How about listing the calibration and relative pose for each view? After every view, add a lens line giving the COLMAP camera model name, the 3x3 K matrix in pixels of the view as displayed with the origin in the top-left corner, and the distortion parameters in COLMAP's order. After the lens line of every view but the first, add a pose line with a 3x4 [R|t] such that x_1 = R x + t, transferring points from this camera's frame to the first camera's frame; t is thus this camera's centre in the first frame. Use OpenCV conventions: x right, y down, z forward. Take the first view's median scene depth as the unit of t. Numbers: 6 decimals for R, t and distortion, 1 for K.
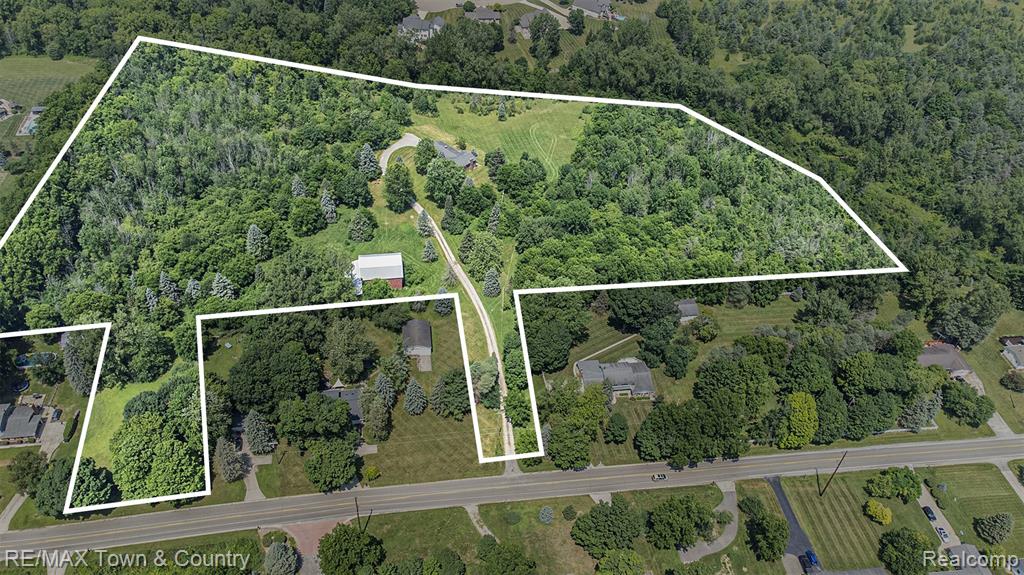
lens RADIAL K [[764.9, 0, 512.0], [0, 764.9, 287.5], [0, 0, 1]] dist [0.031167, 0.035826]
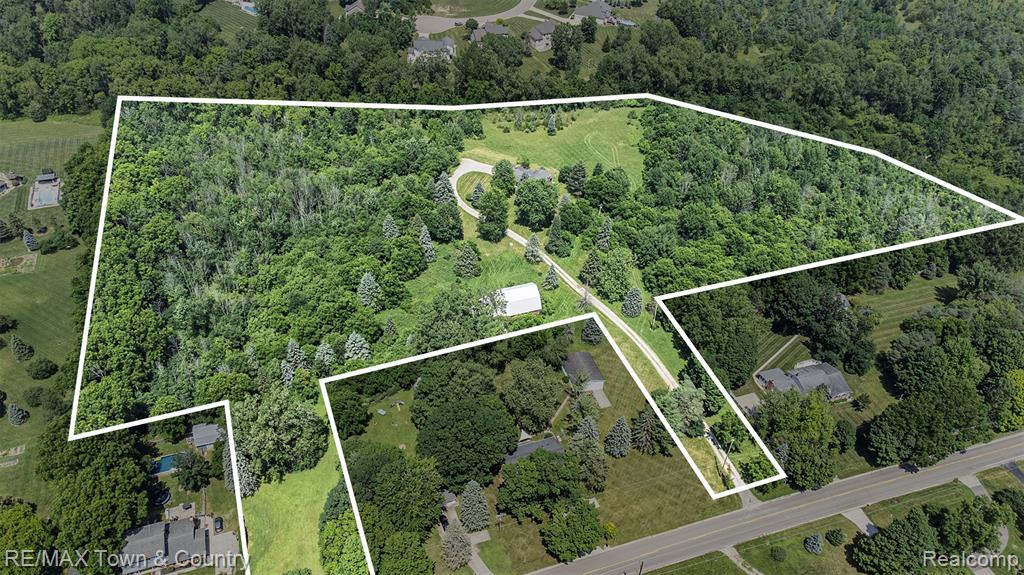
lens RADIAL K [[764.9, 0, 512.0], [0, 764.9, 287.5], [0, 0, 1]] dist [0.031167, 0.035826]
pose [[0.981870, -0.132079, 0.135965, -0.287101], [0.136481, 0.990363, -0.023539, -0.021171], [-0.131546, 0.041669, 0.990434, 0.102687]]
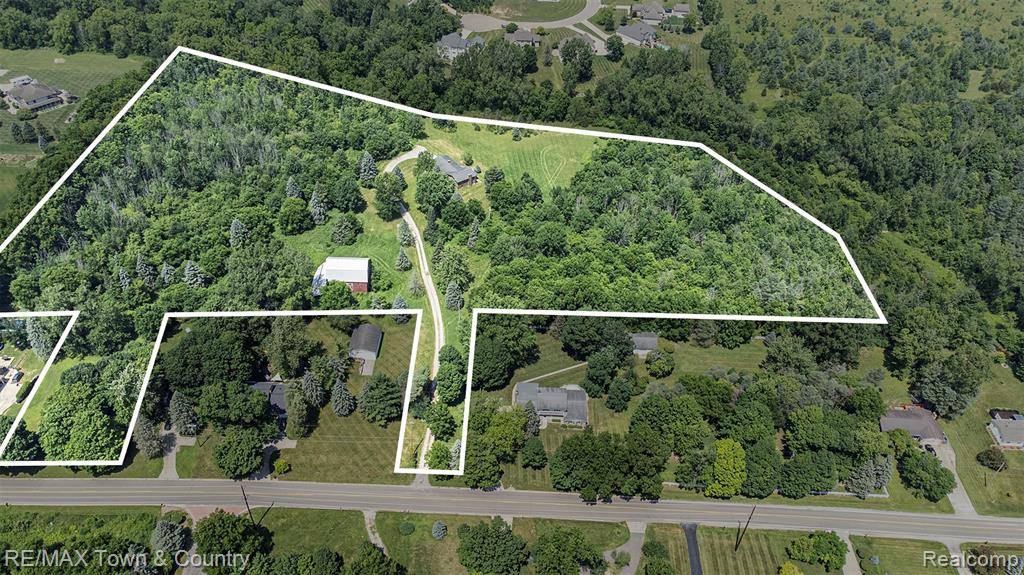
lens RADIAL K [[764.9, 0, 512.0], [0, 764.9, 287.5], [0, 0, 1]] dist [0.031167, 0.035826]
pose [[0.986515, 0.094549, -0.133598, 0.178708], [-0.098688, 0.994812, -0.024688, -0.000087], [0.130571, 0.037540, 0.990728, 0.013813]]
